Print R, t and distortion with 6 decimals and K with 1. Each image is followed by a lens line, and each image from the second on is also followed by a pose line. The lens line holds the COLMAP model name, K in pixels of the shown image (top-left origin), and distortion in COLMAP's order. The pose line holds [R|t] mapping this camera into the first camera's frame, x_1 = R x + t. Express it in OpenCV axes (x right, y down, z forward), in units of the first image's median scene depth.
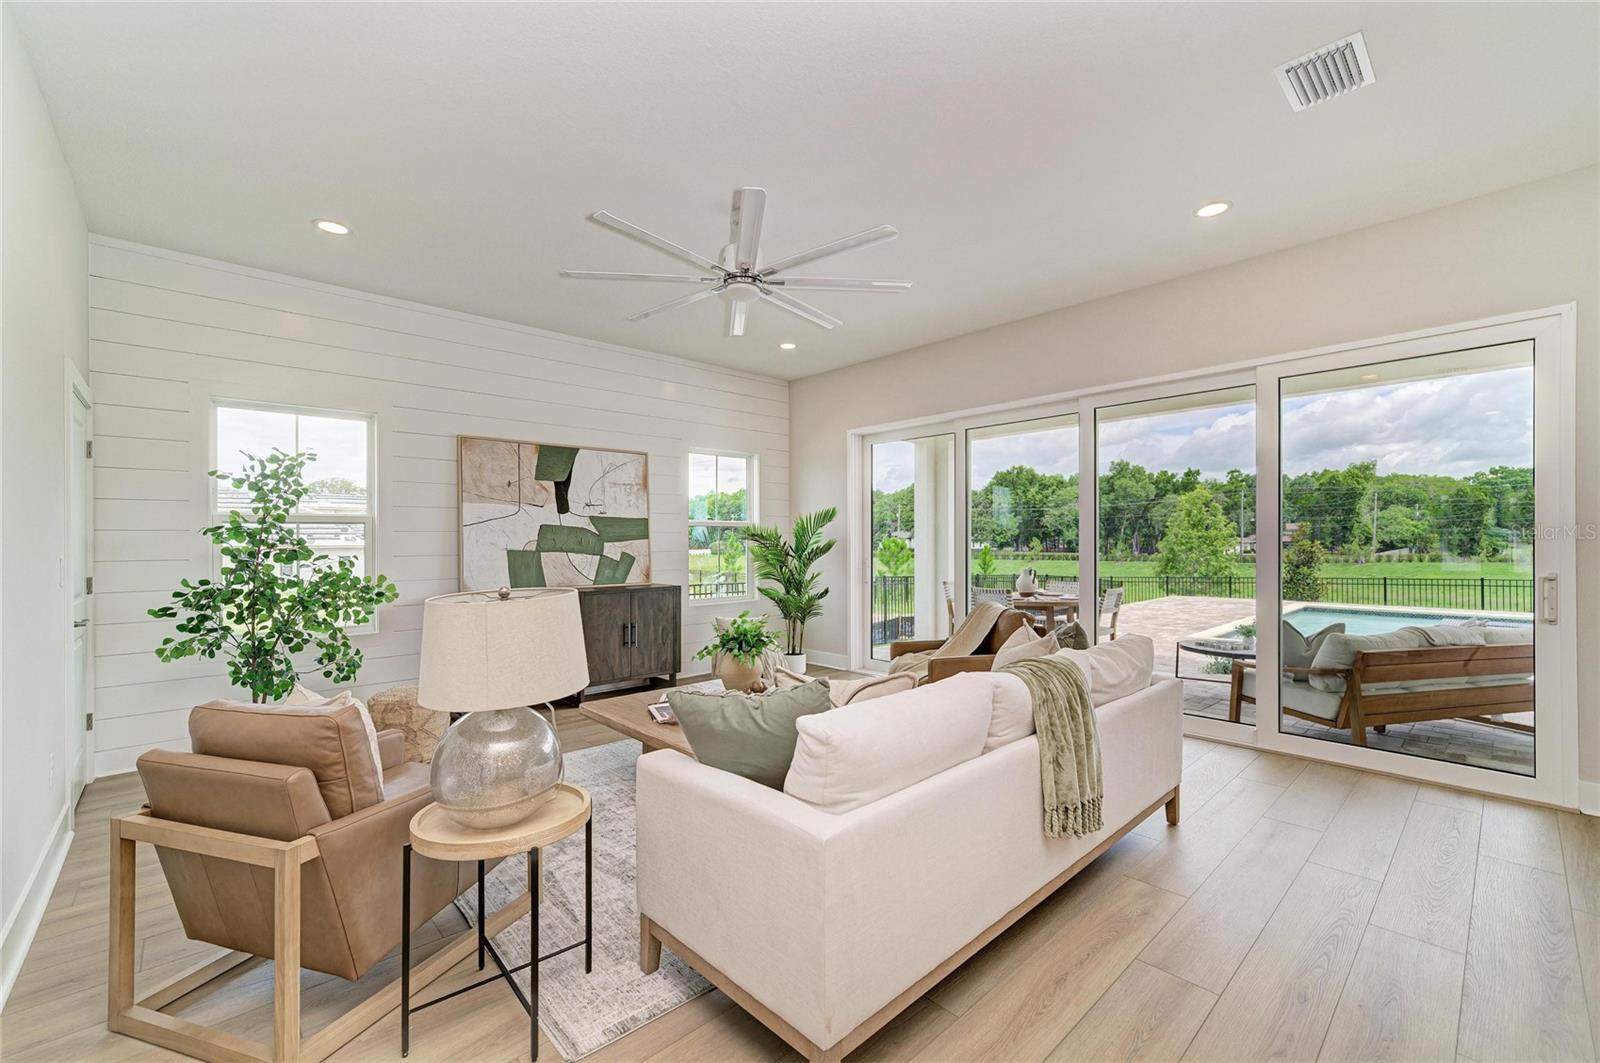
lens RADIAL K [[660.4, 0, 789.2], [0, 660.4, 540.6], [0, 0, 1]] dist [-0.005712, 0.003987]
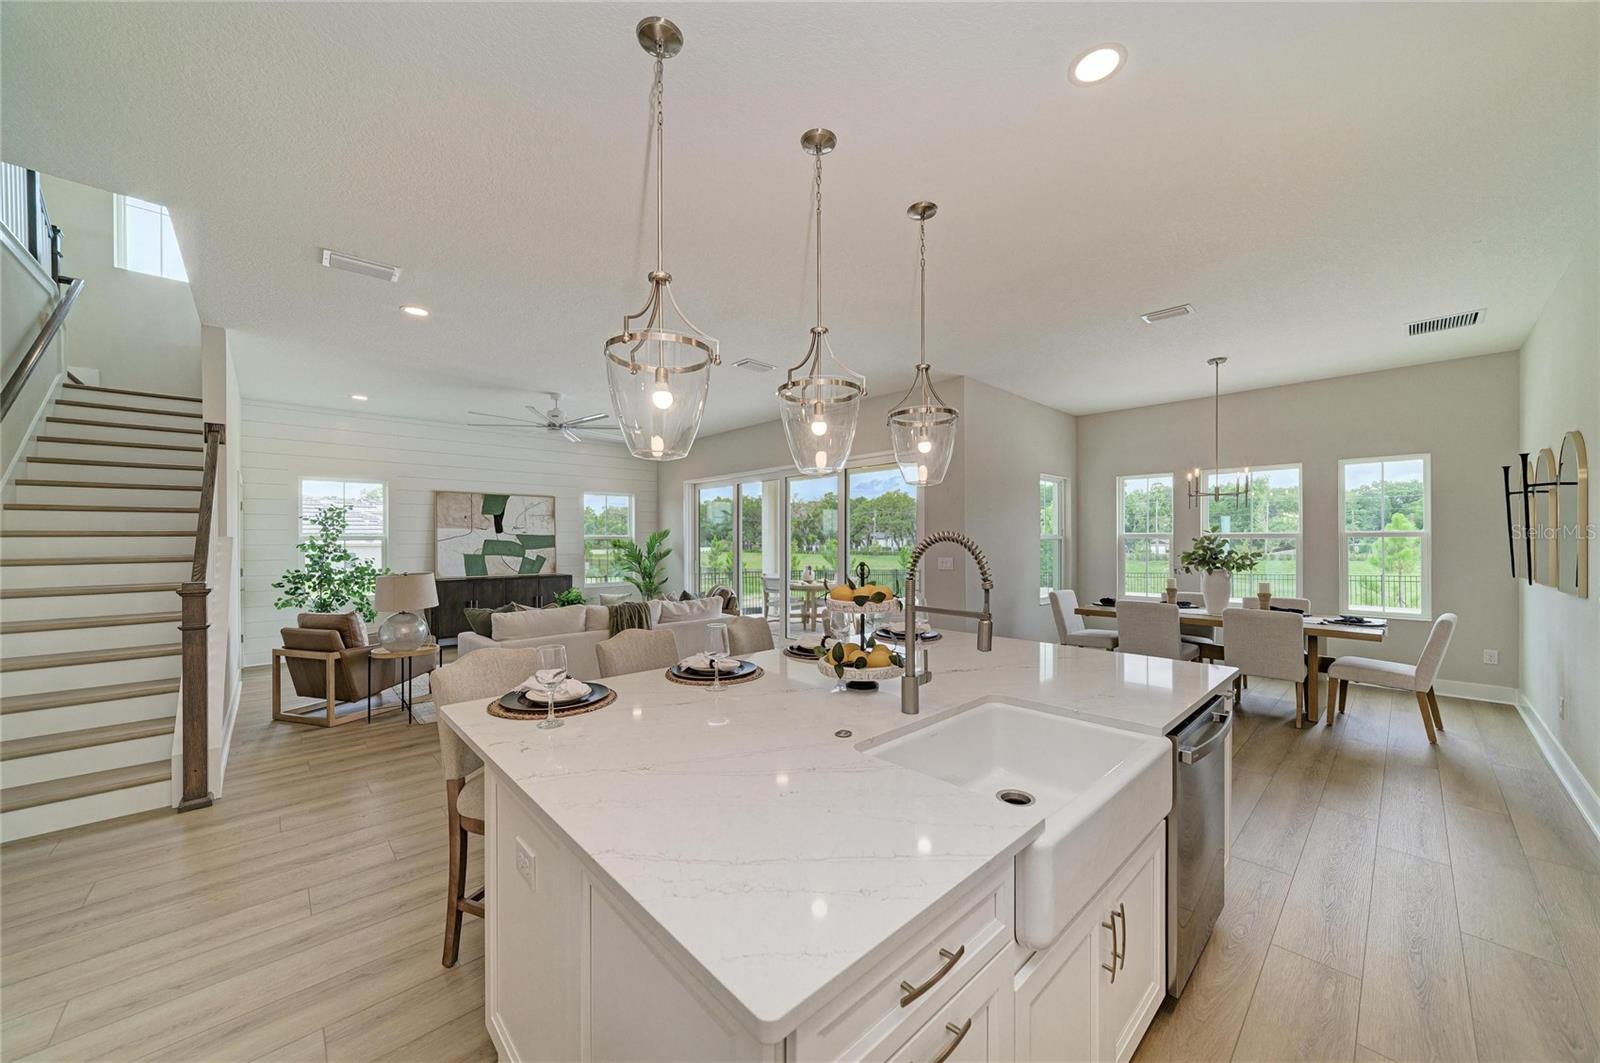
lens RADIAL K [[575.8, 0, 796.8], [0, 575.8, 544.1], [0, 0, 1]] dist [-0.008823, 0.000511]
pose [[0.999960, 0.003808, 0.008096, 0.413499], [-0.003869, 0.999964, 0.007508, -0.025578], [-0.008067, -0.007539, 0.999939, -0.501168]]
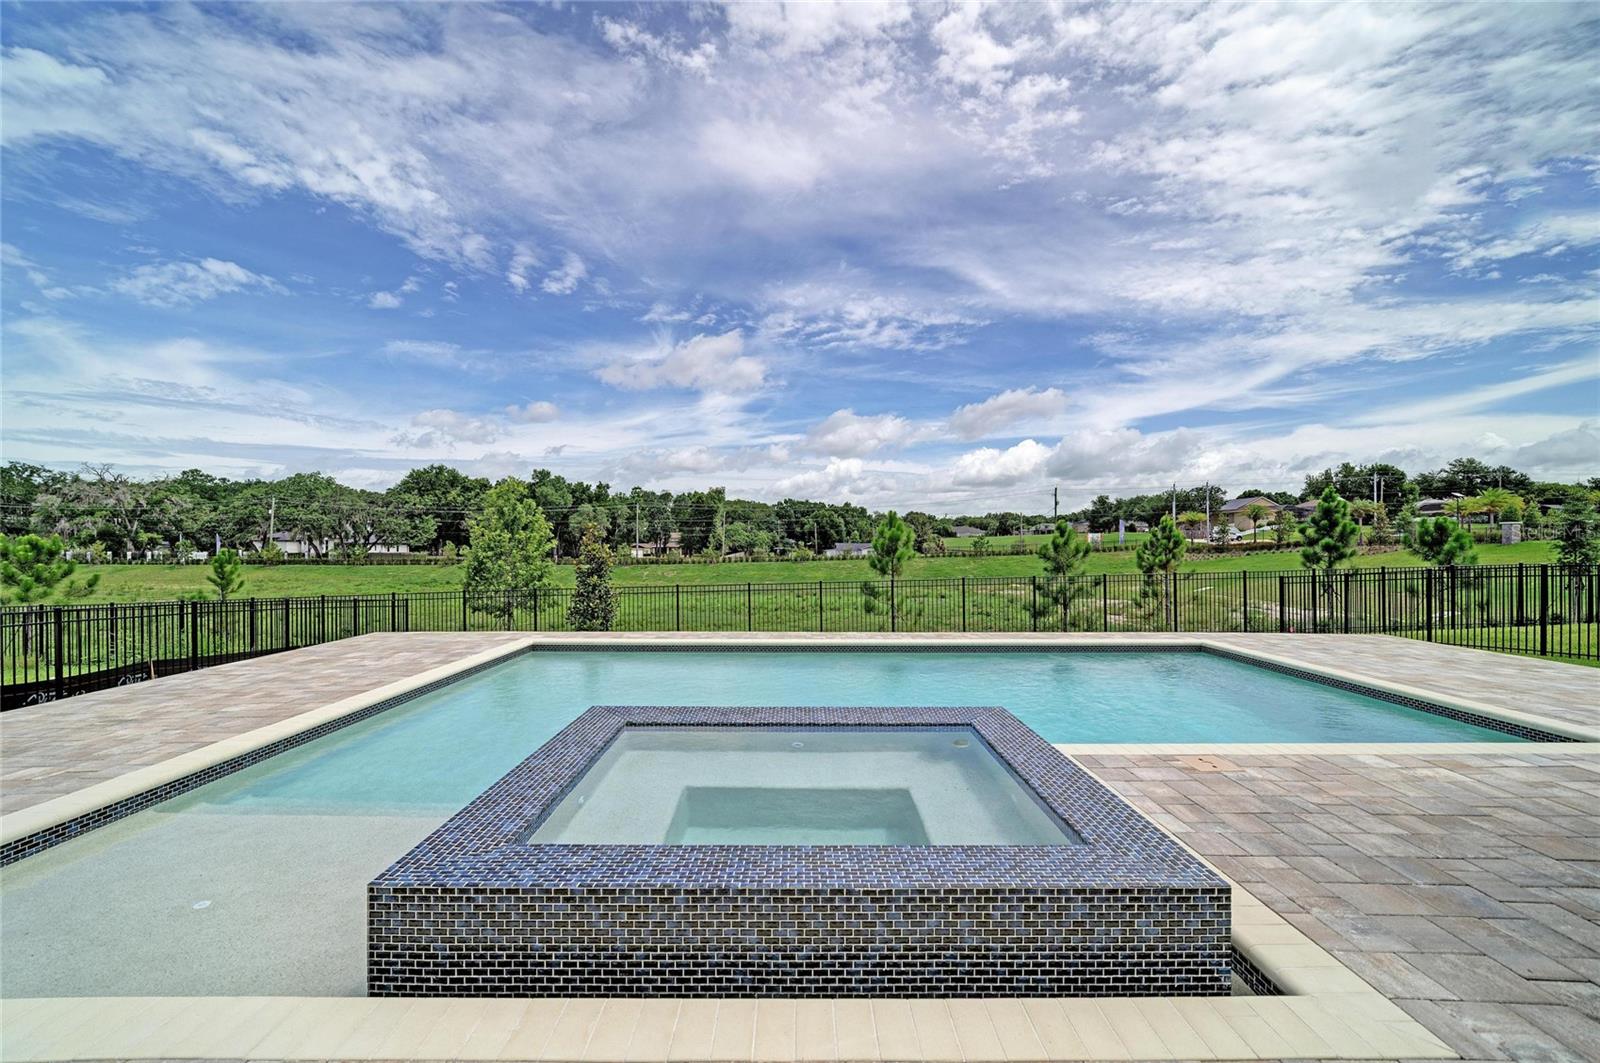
lens RADIAL K [[606.2, 0, 800.1], [0, 606.2, 539.2], [0, 0, 1]] dist [-0.014403, 0.003937]
pose [[0.669083, 0.013355, 0.743068, 1.119274], [-0.006118, 0.999904, -0.012462, 0.001824], [-0.743163, 0.003792, 0.669100, 0.833971]]
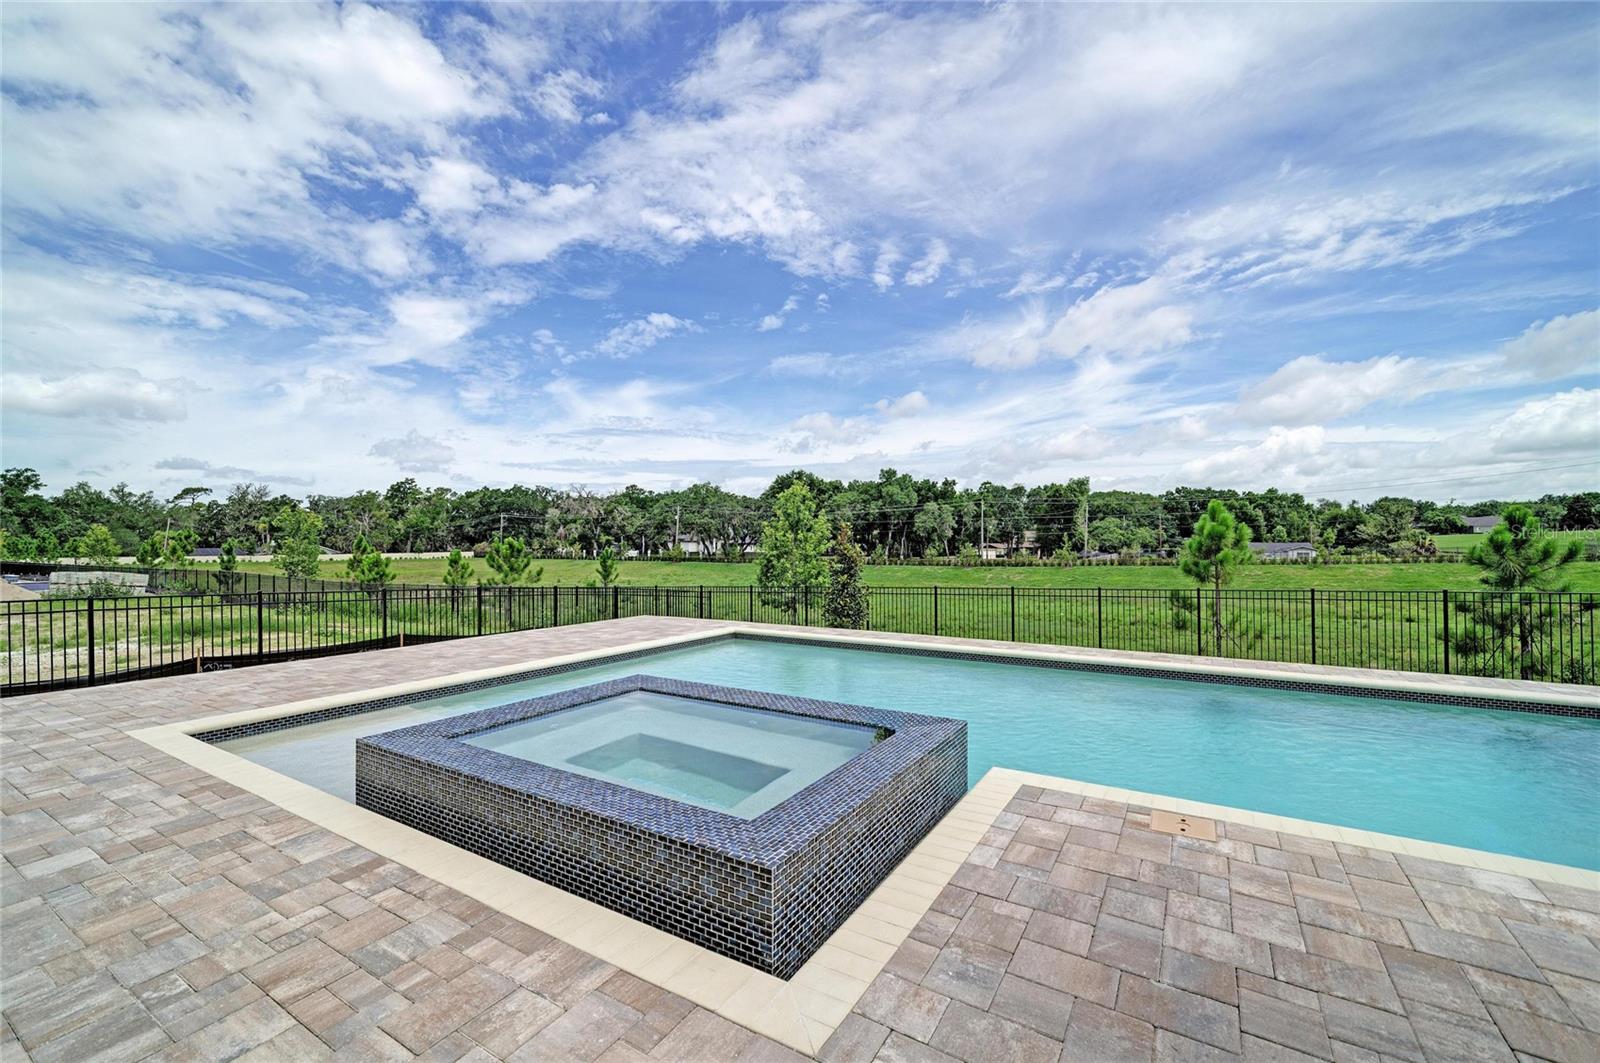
lens RADIAL K [[660.4, 0, 806.9], [0, 660.4, 546.8], [0, 0, 1]] dist [-0.005712, 0.003987]
pose [[0.958222, 0.005652, 0.285971, 1.424022], [-0.006937, 0.999970, 0.003482, 0.001540], [-0.285942, -0.005320, 0.958232, 0.525175]]
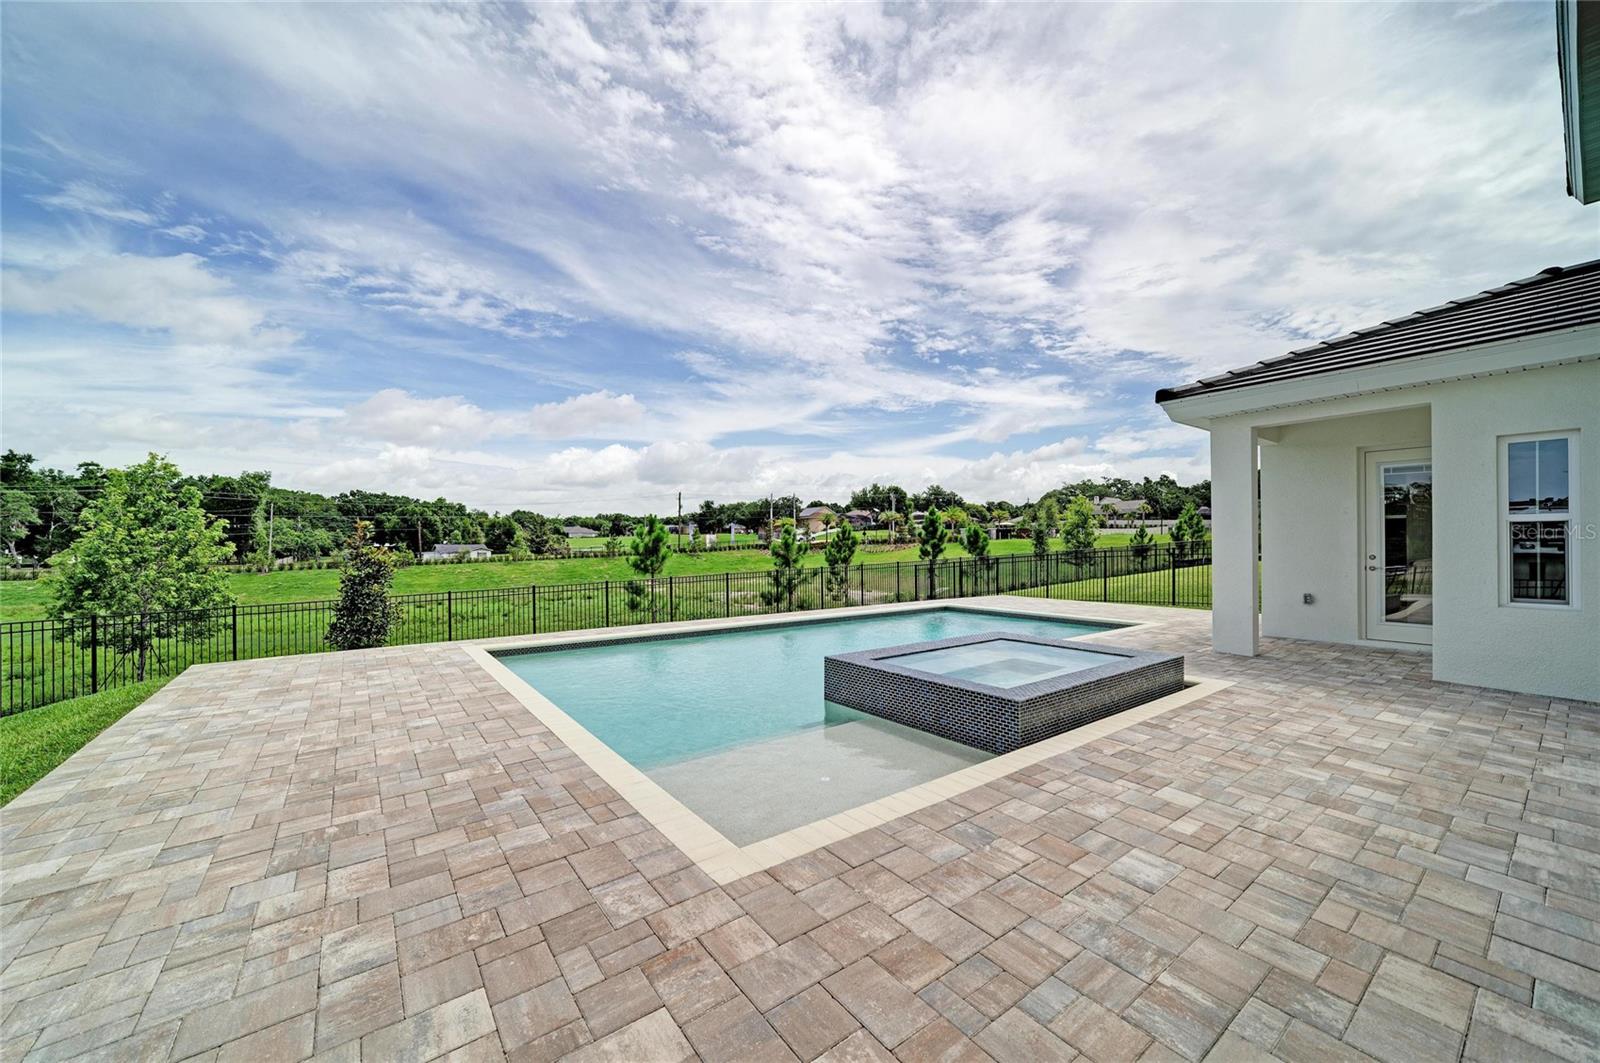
lens RADIAL K [[606.2, 0, 808.1], [0, 606.2, 535.9], [0, 0, 1]] dist [-0.014403, 0.003937]
pose [[0.086371, 0.019834, 0.996066, 0.504162], [0.003433, 0.999790, -0.020205, 0.007081], [-0.996257, 0.005164, 0.086284, 1.385937]]
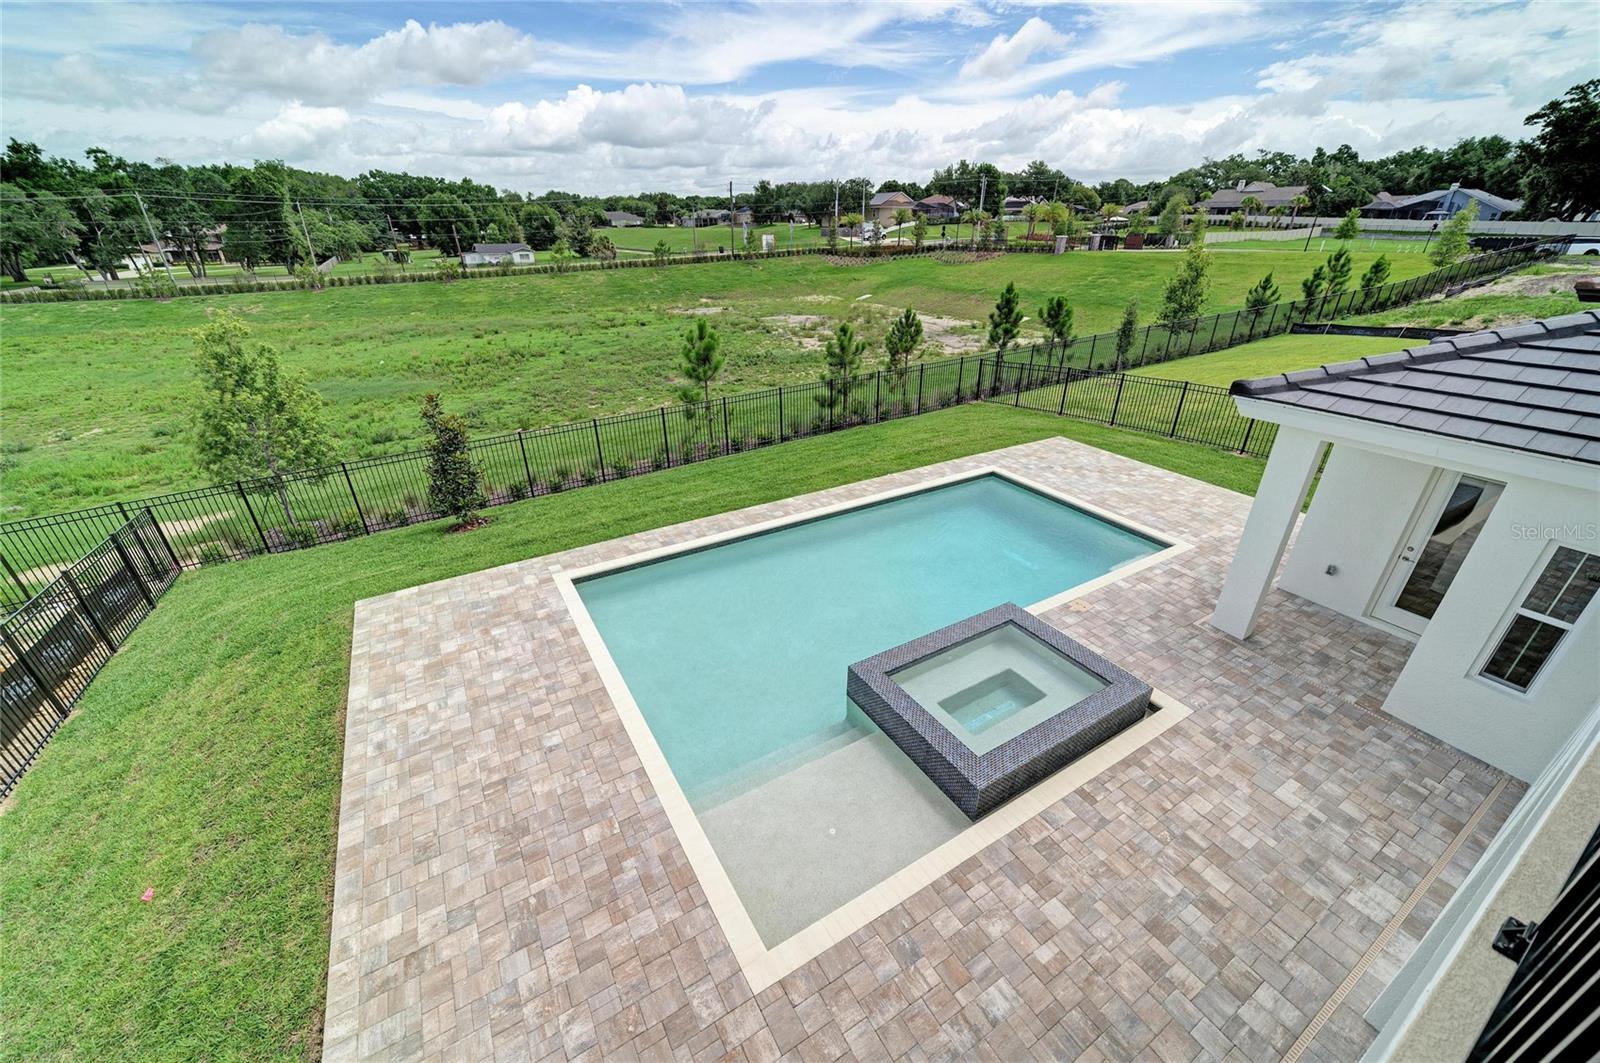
lens RADIAL K [[622.2, 0, 808.5], [0, 622.2, 540.7], [0, 0, 1]] dist [-0.011796, 0.003559]
pose [[0.187084, -0.440179, 0.878204, 0.497461], [-0.003486, 0.893685, 0.448681, -0.579051], [-0.982338, -0.087002, 0.165660, 1.340146]]
